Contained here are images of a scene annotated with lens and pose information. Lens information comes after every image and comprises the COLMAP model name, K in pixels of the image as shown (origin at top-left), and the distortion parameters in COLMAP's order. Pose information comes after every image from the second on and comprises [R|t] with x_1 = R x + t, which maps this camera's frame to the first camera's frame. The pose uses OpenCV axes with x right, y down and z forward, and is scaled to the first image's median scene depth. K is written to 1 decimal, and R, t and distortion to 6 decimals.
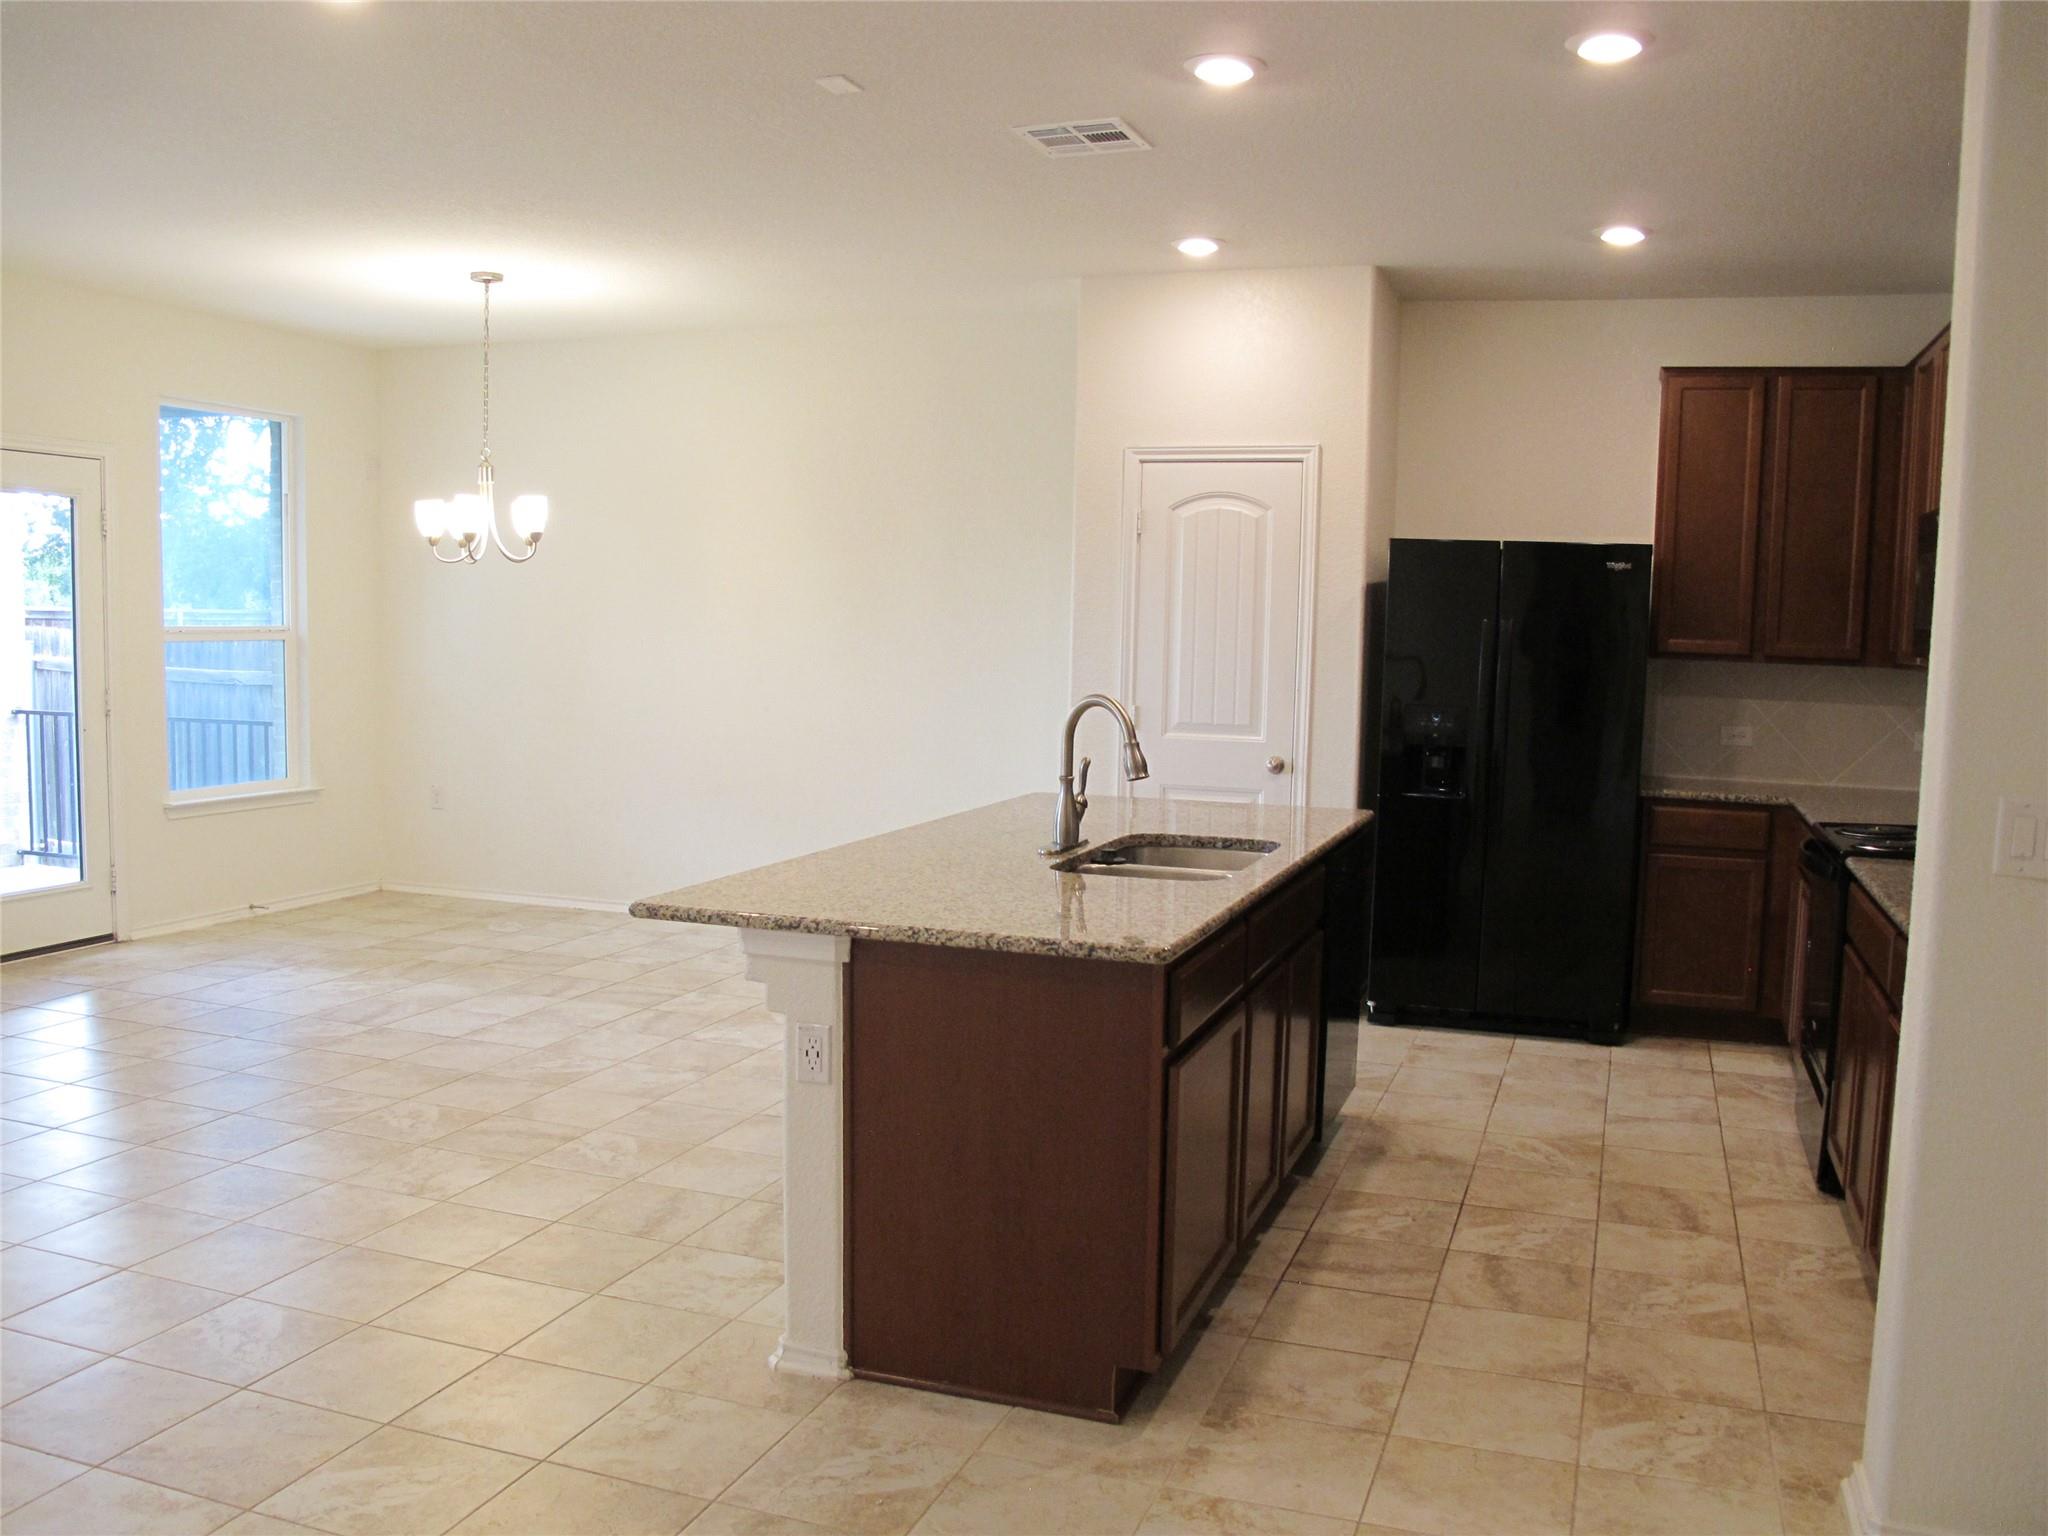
lens RADIAL K [[1719.5, 0, 1011.5], [0, 1719.5, 786.7], [0, 0, 1]] dist [-0.136654, 0.097727]
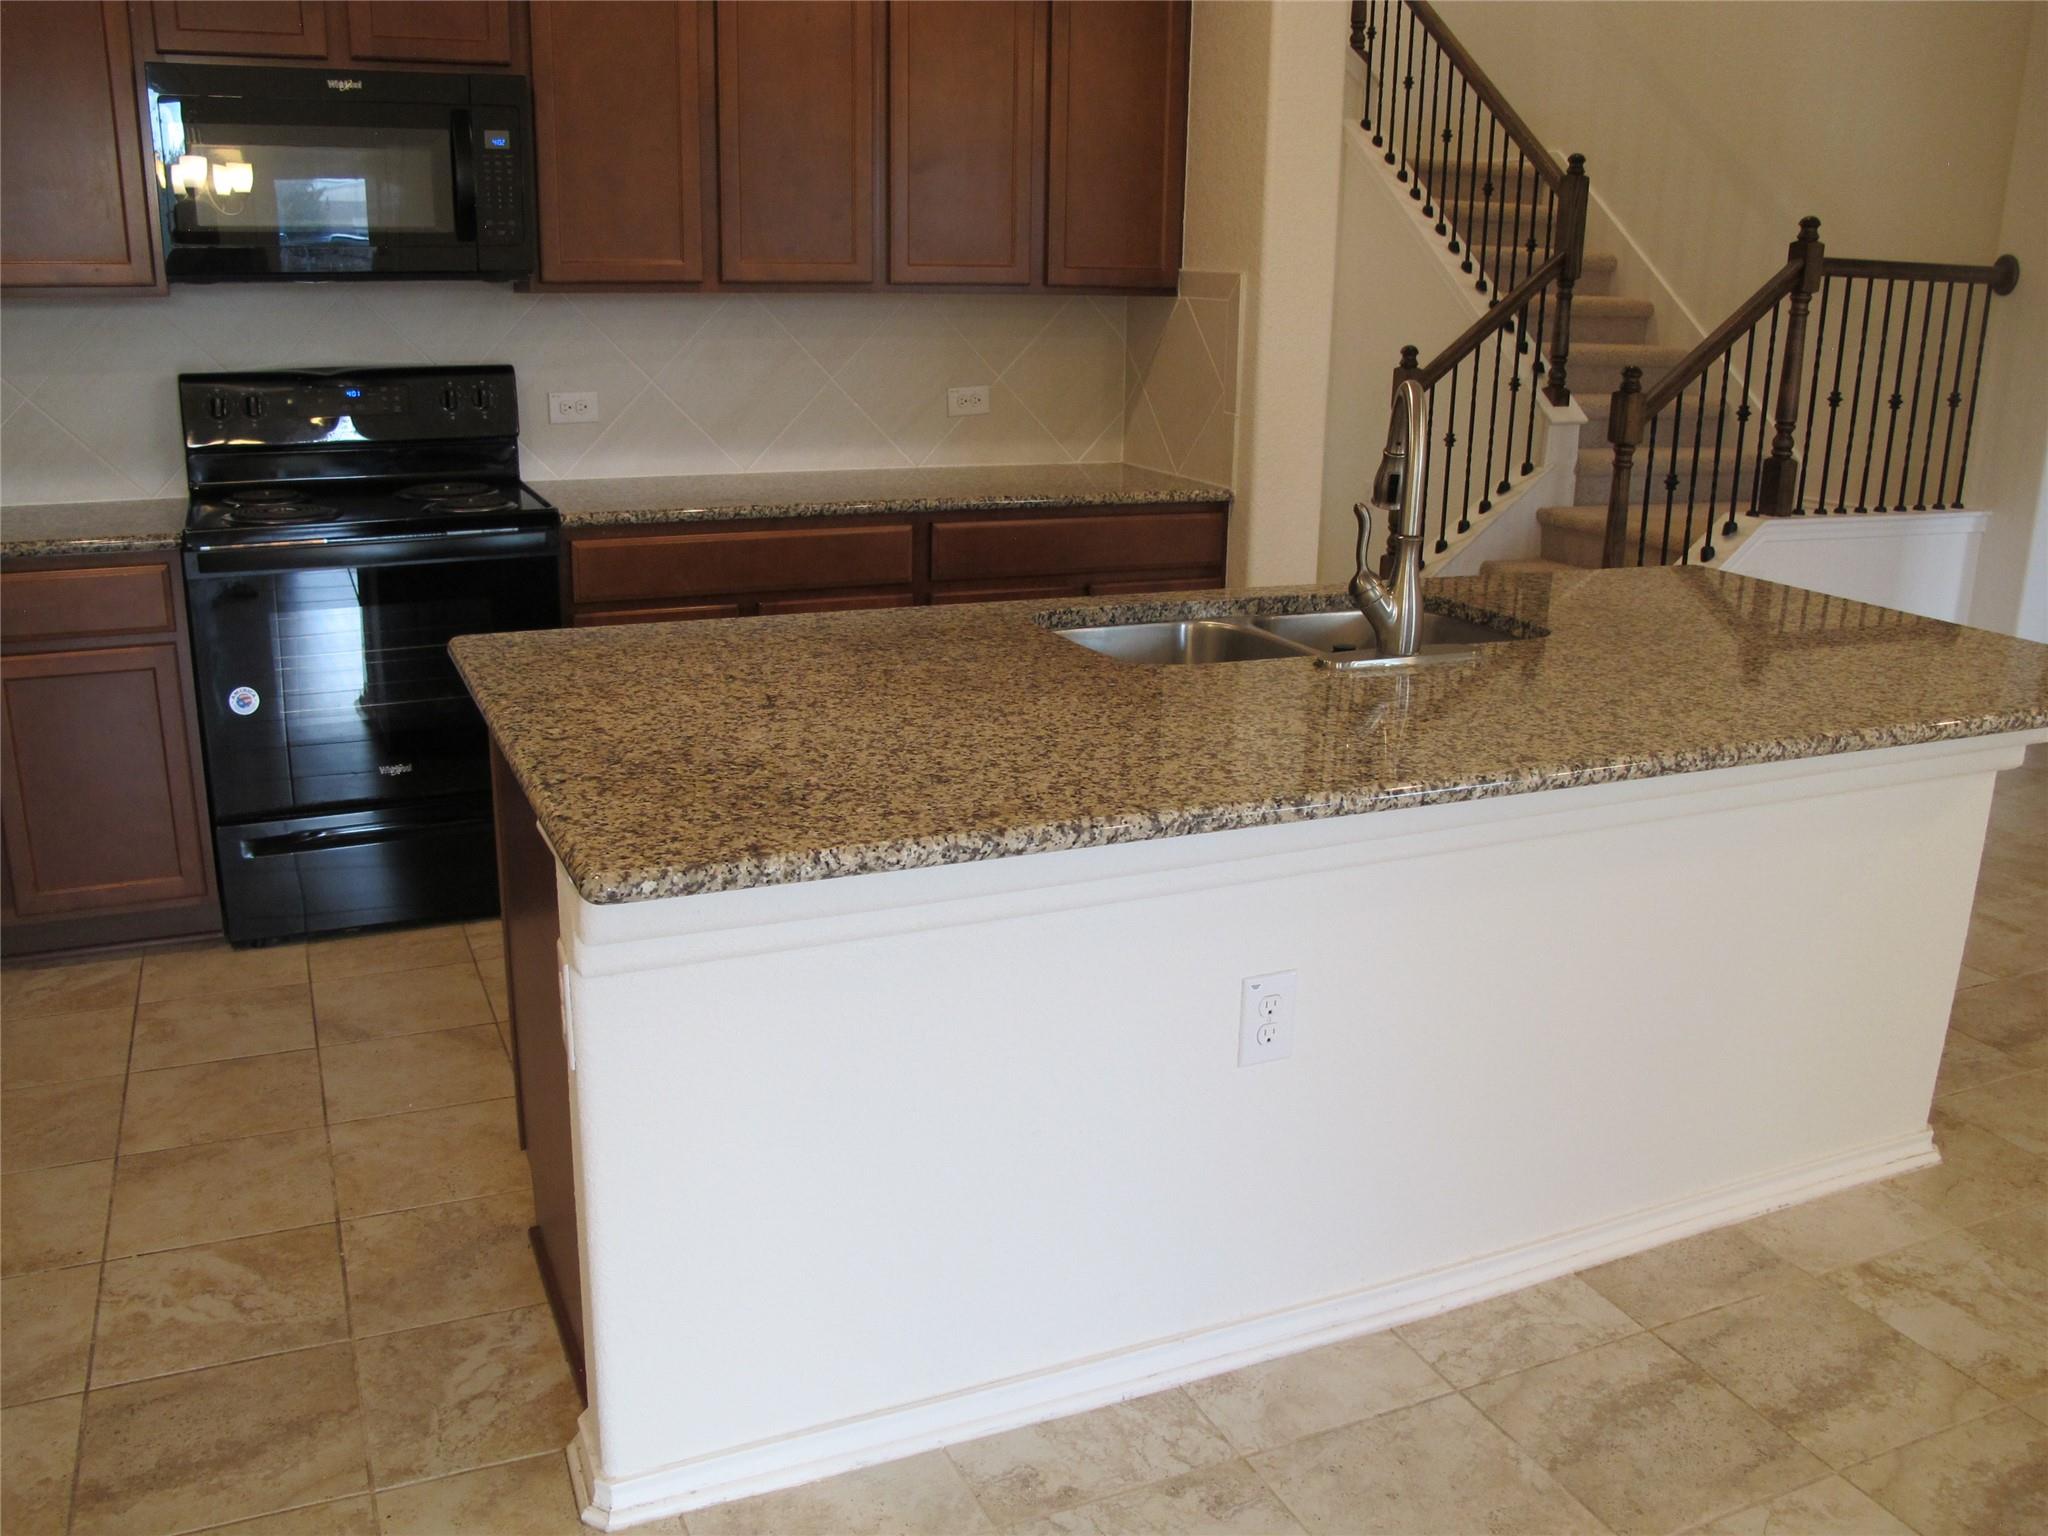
lens RADIAL K [[1719.5, 0, 1020.3], [0, 1719.5, 784.0], [0, 0, 1]] dist [-0.136654, 0.097727]
pose [[-0.695706, -0.237117, 0.678062, -0.247234], [0.036546, 0.931041, 0.363080, -0.122749], [-0.717396, 0.277378, -0.639065, 1.305552]]
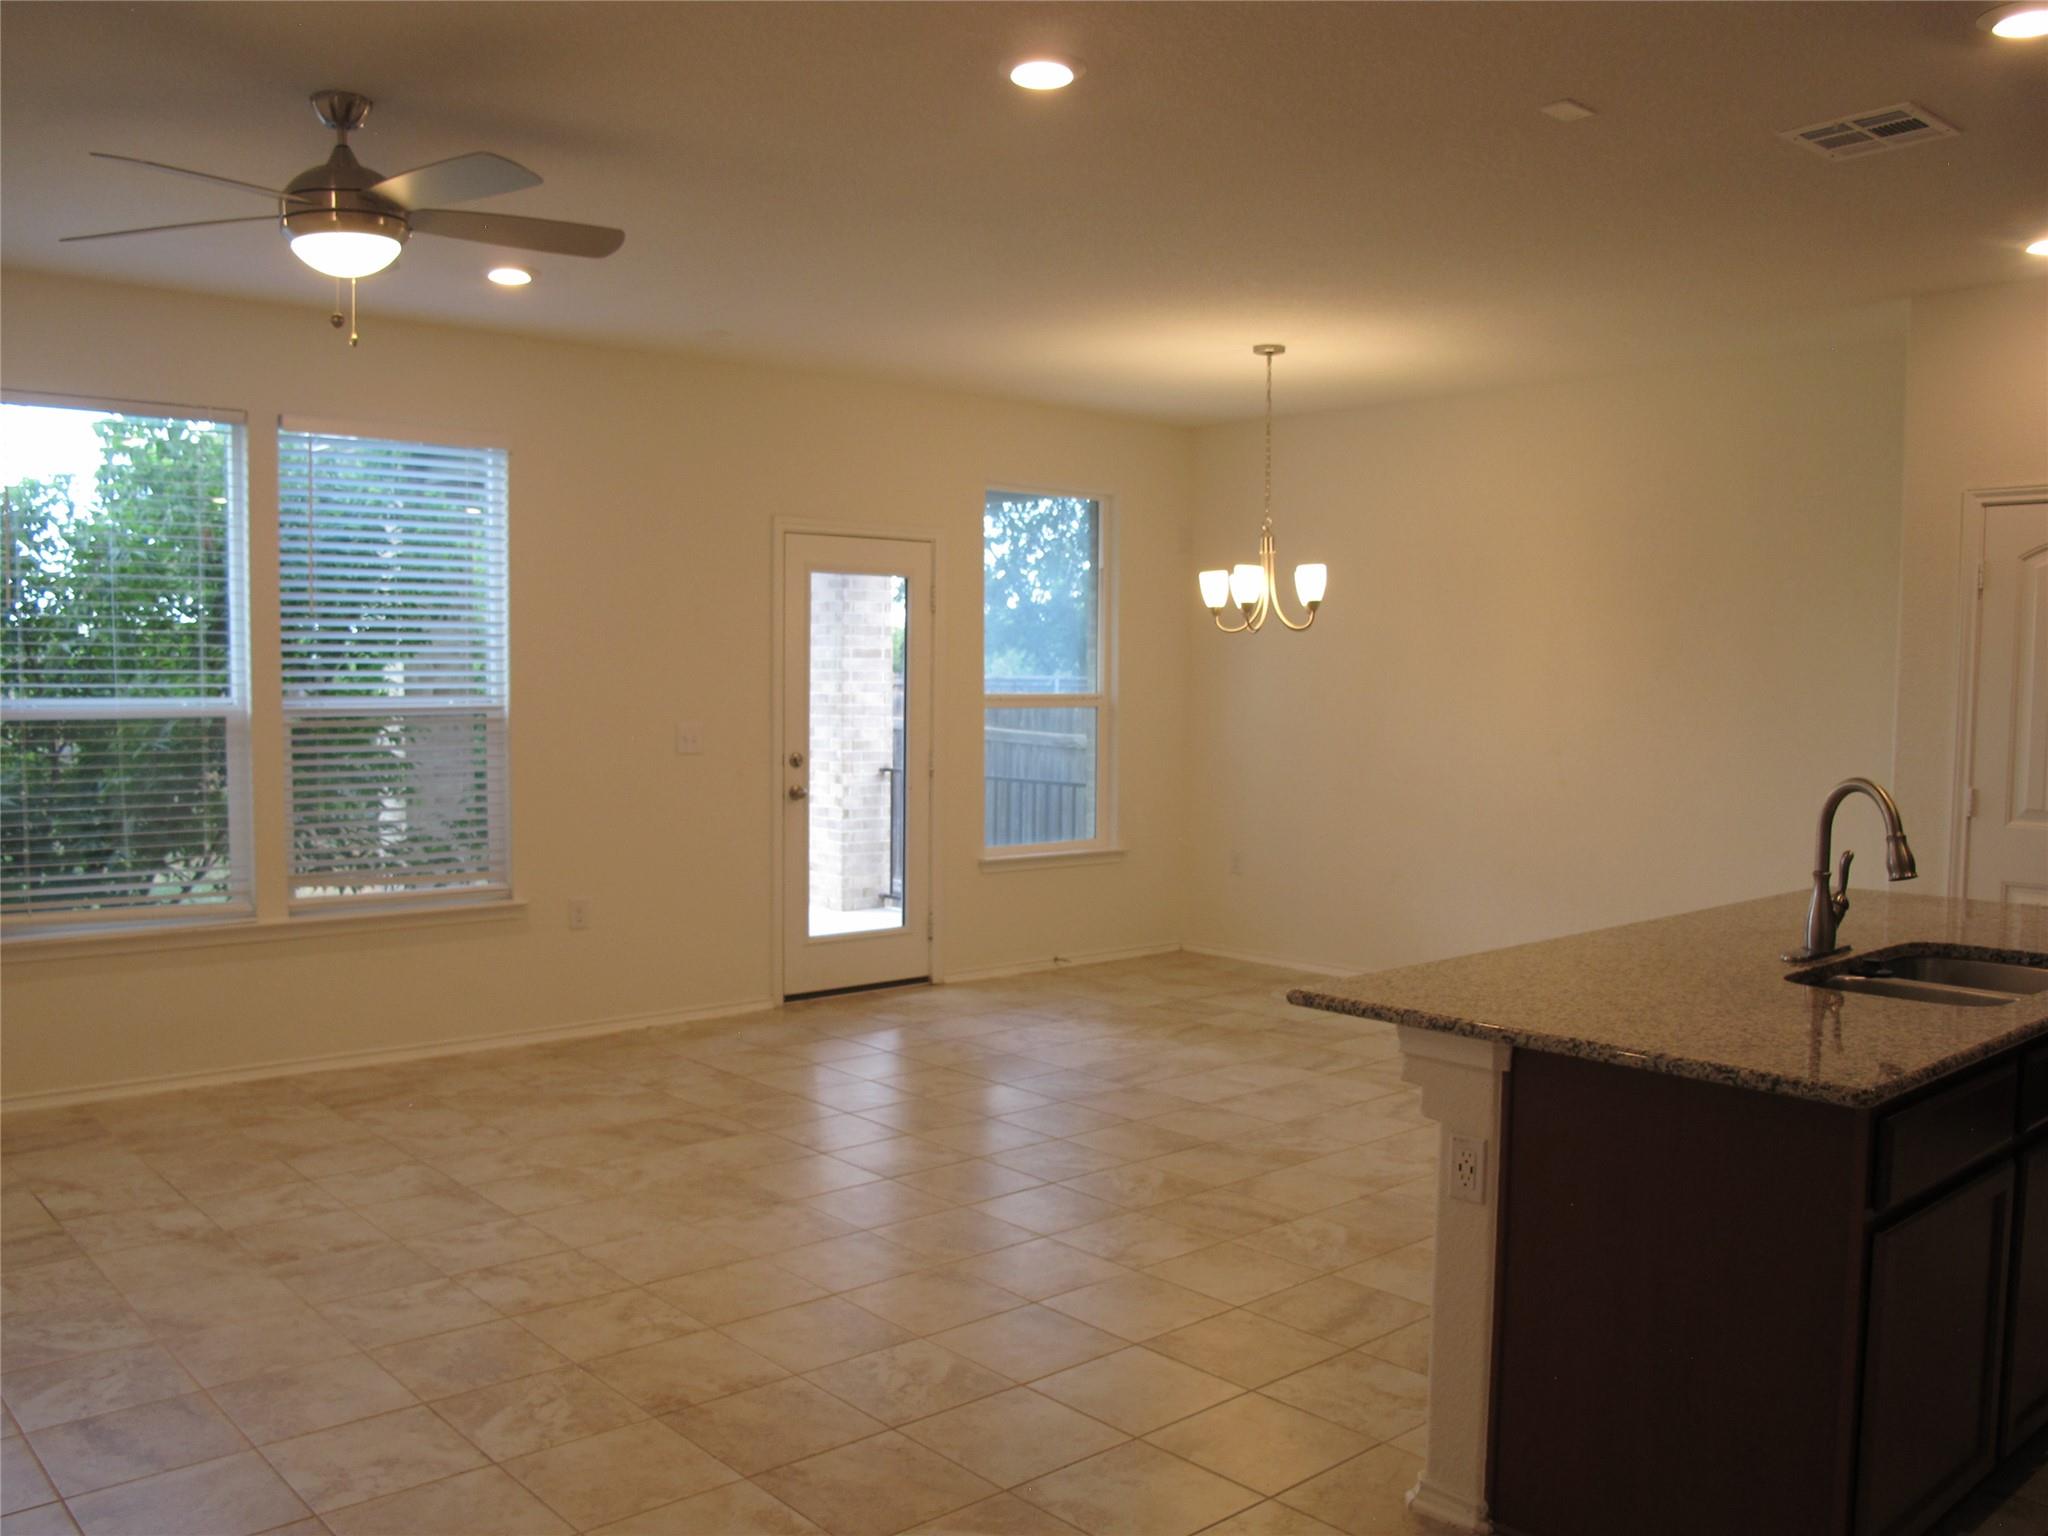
lens RADIAL K [[1719.5, 0, 1026.1], [0, 1719.5, 798.3], [0, 0, 1]] dist [-0.136654, 0.097727]
pose [[0.879875, 0.022545, -0.474670, 0.069731], [-0.037733, 0.999035, -0.022494, -0.007833], [0.473705, 0.037703, 0.879876, 0.061476]]
